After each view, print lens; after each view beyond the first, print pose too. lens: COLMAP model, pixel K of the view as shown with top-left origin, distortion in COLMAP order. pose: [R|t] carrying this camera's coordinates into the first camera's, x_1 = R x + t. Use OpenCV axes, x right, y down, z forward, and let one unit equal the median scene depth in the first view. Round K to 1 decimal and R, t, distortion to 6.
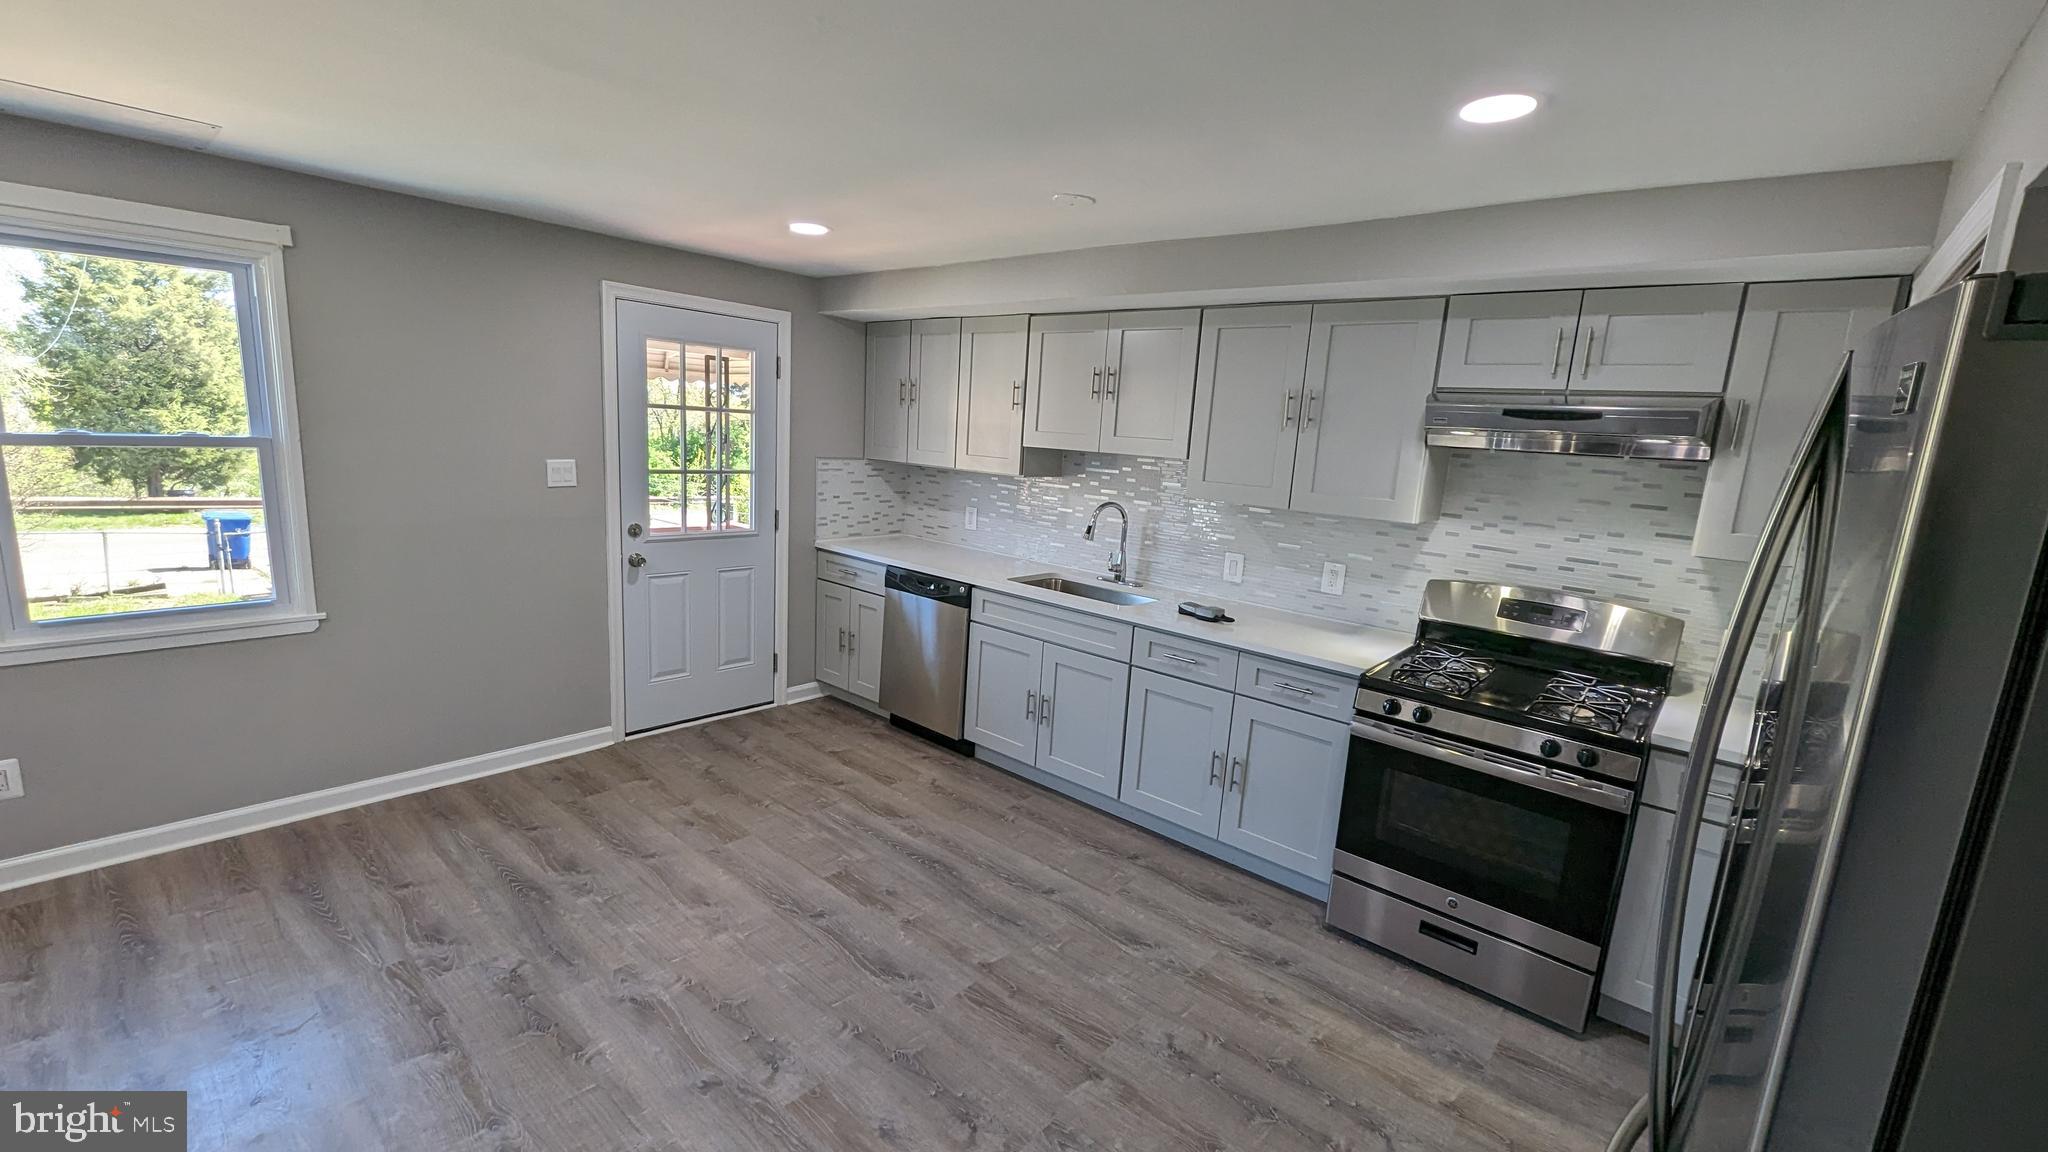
lens RADIAL K [[846.5, 0, 1030.9], [0, 846.5, 586.3], [0, 0, 1]] dist [0.001821, 0.000898]
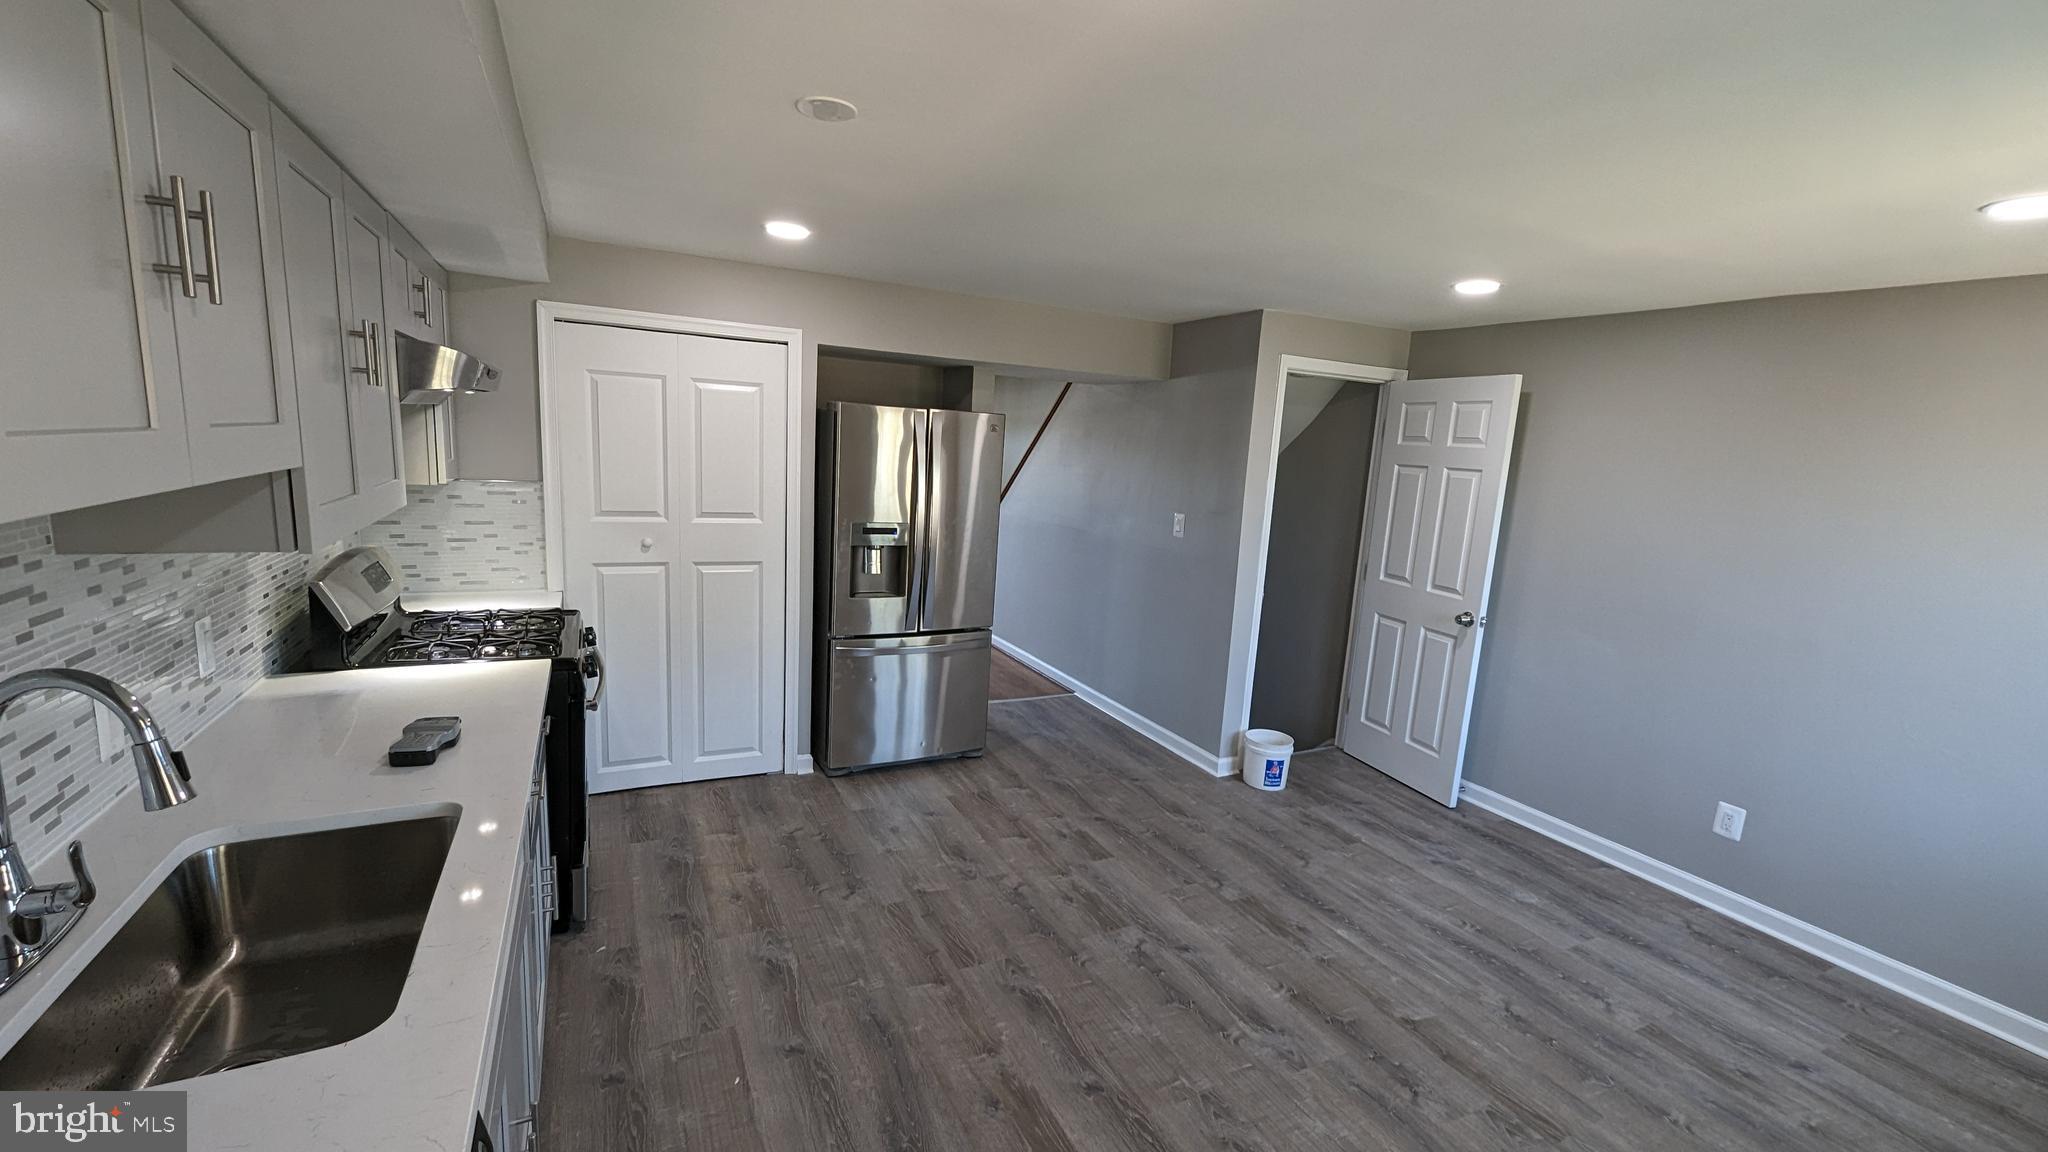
lens RADIAL K [[846.5, 0, 1023.2], [0, 846.5, 585.3], [0, 0, 1]] dist [0.001821, 0.000898]
pose [[-0.916845, -0.180588, 0.356066, -0.319244], [-0.043660, 0.931856, 0.360192, -0.272768], [-0.396848, 0.314695, -0.862252, 1.284127]]
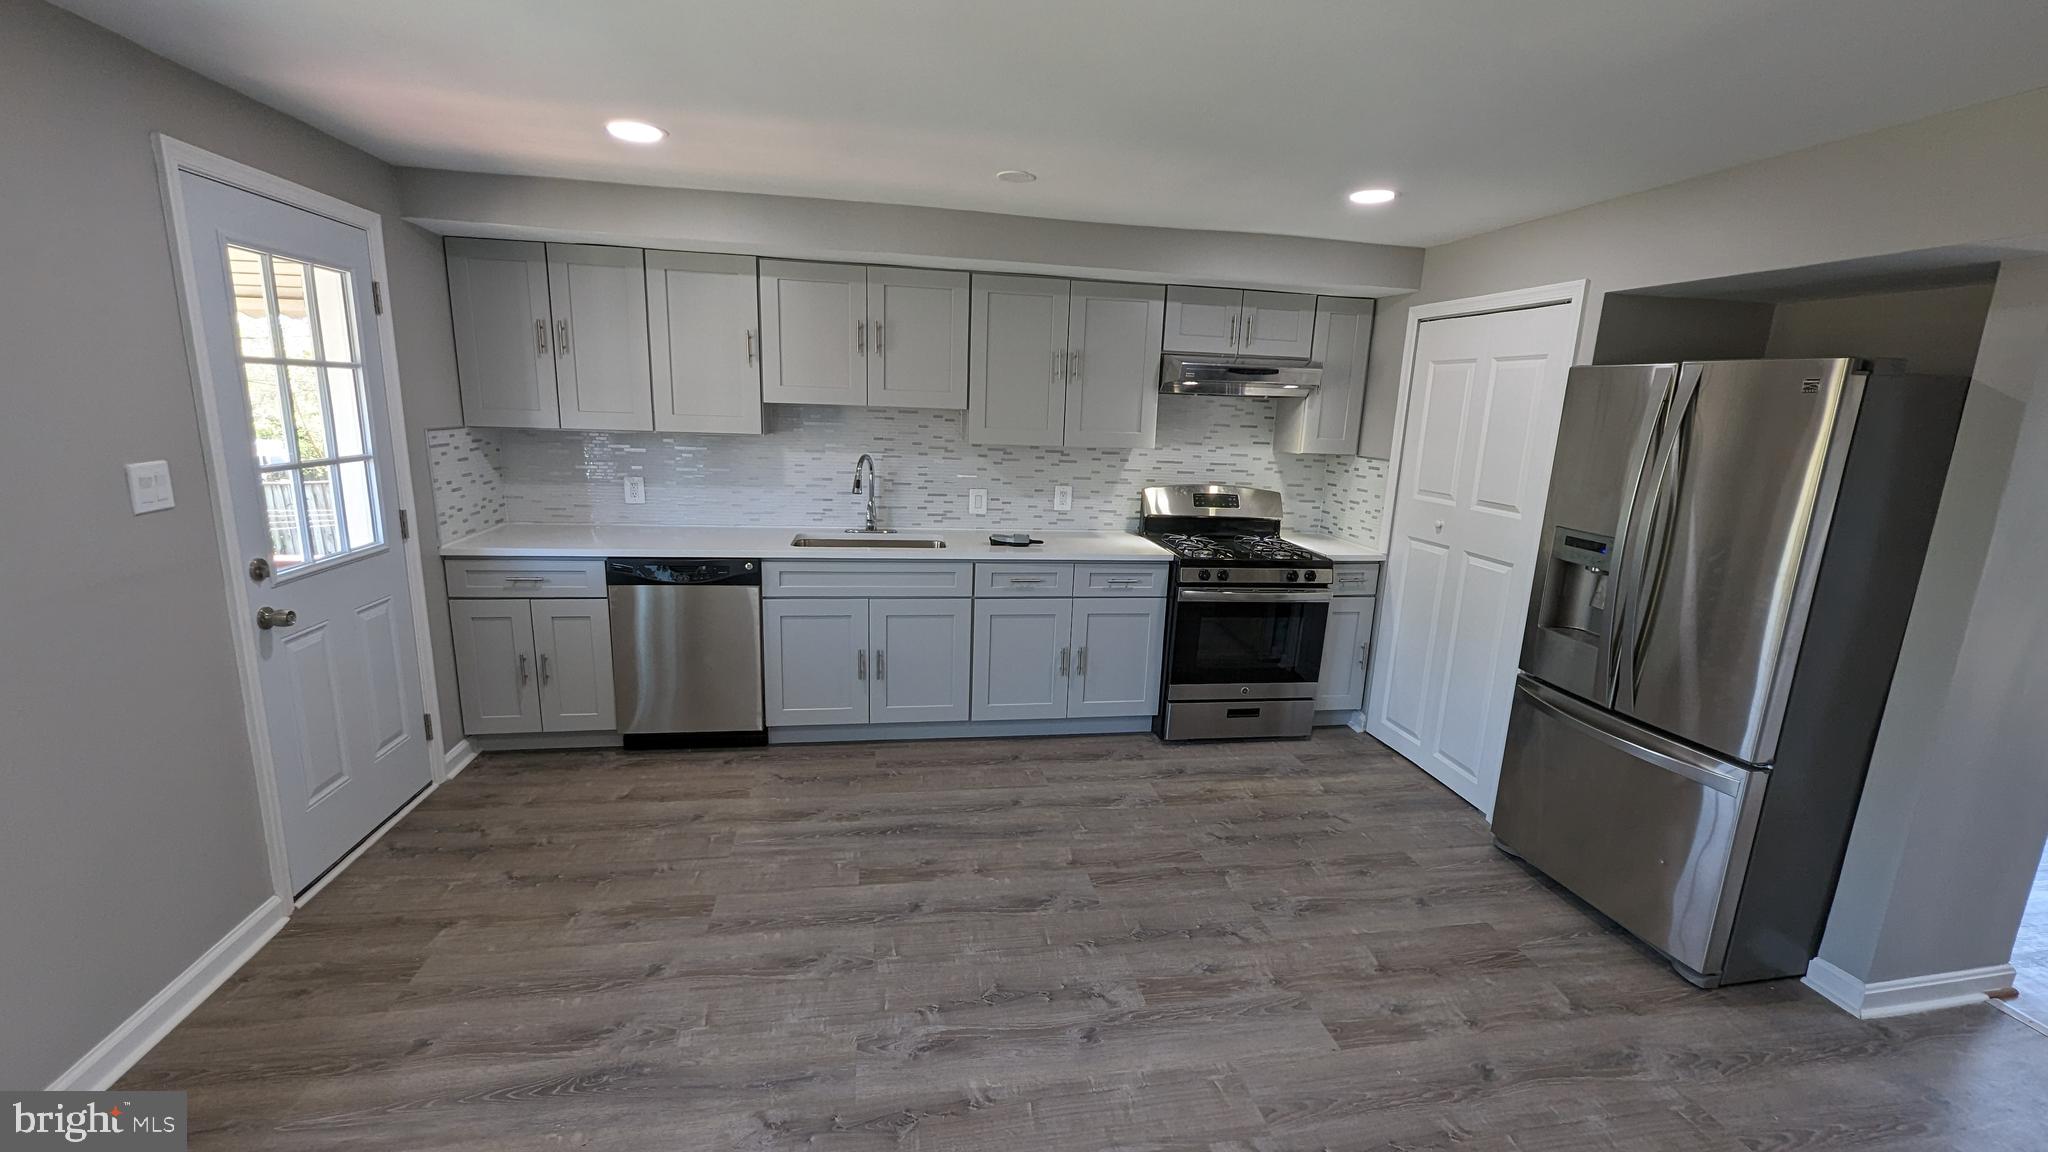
lens RADIAL K [[846.5, 0, 1032.8], [0, 846.5, 582.8], [0, 0, 1]] dist [0.001821, 0.000898]
pose [[0.630102, -0.200442, 0.750196, -0.669652], [0.144875, 0.979492, 0.140024, -0.071671], [-0.762878, 0.020455, 0.646219, 0.222169]]
